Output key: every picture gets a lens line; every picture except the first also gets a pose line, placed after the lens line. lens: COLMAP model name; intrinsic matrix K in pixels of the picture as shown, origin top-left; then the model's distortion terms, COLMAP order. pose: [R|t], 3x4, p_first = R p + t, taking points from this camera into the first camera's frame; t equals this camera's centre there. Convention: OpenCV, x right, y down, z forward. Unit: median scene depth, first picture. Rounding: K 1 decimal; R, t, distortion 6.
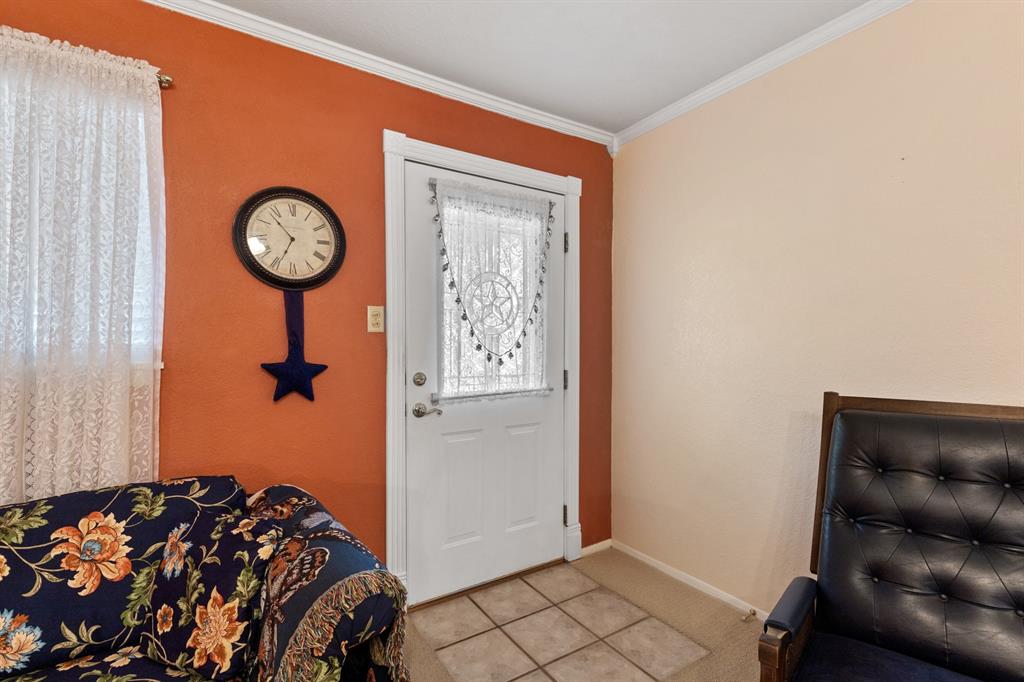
lens RADIAL K [[463.0, 0, 518.8], [0, 463.0, 351.1], [0, 0, 1]] dist [-0.008007, 0.000624]
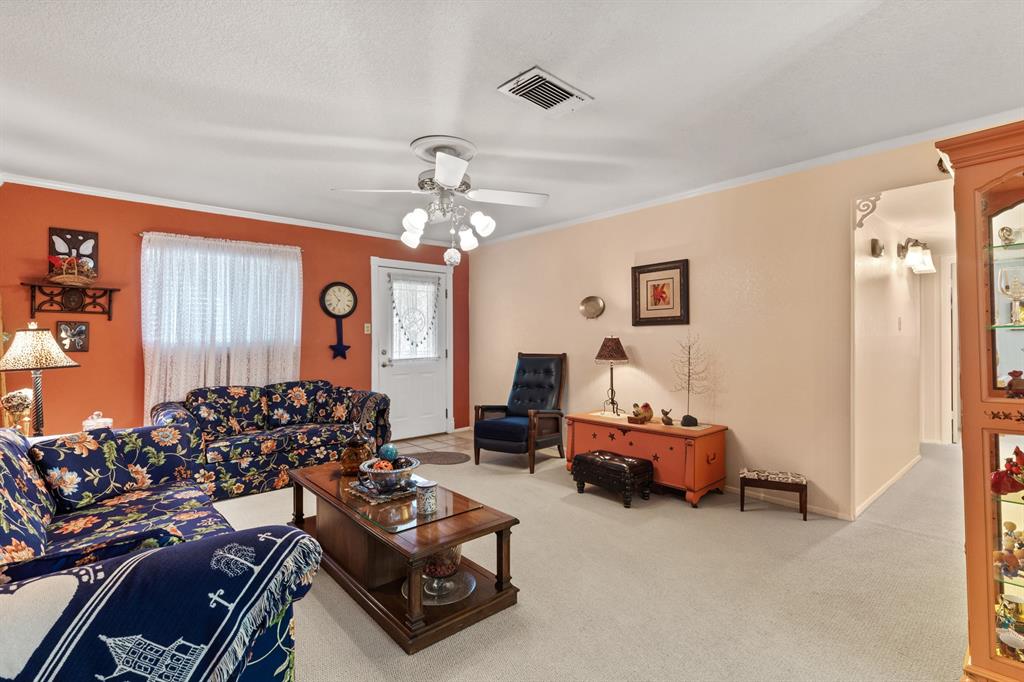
lens RADIAL K [[463.0, 0, 528.9], [0, 463.0, 339.0], [0, 0, 1]] dist [-0.008007, 0.000624]
pose [[0.984190, -0.001244, 0.177109, 0.125126], [0.003216, 0.999936, -0.010845, 0.019856], [-0.177084, 0.011243, 0.984131, -1.728490]]
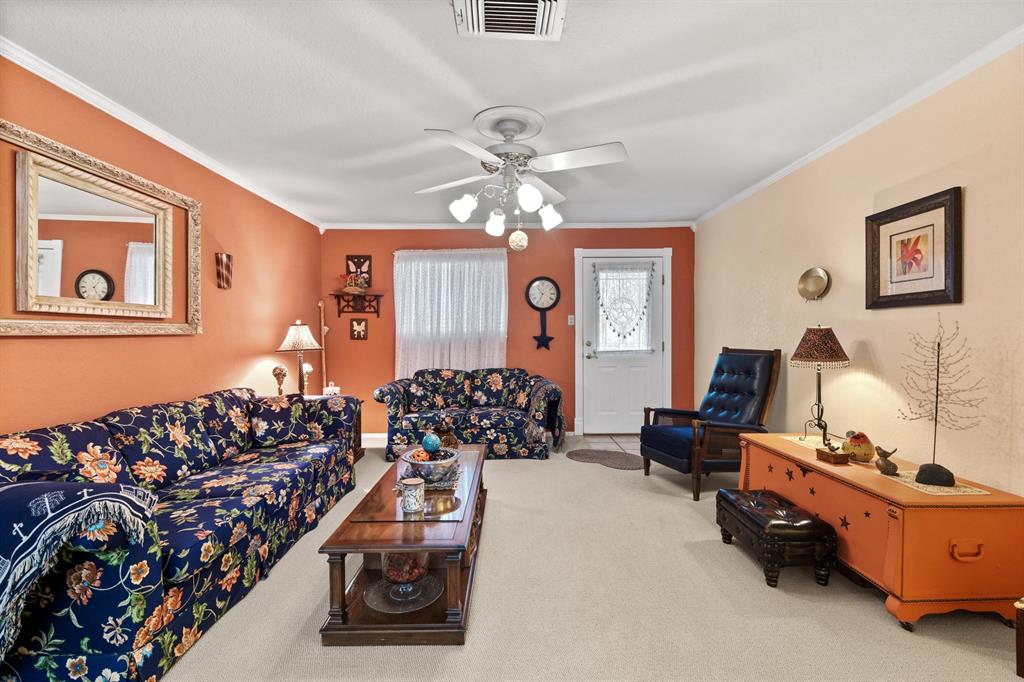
lens RADIAL K [[463.0, 0, 525.5], [0, 463.0, 337.7], [0, 0, 1]] dist [-0.008007, 0.000624]
pose [[0.851110, 0.005150, -0.524962, 0.851790], [-0.001538, 0.999972, 0.007316, 0.012671], [0.524985, -0.005419, 0.851094, -1.382779]]
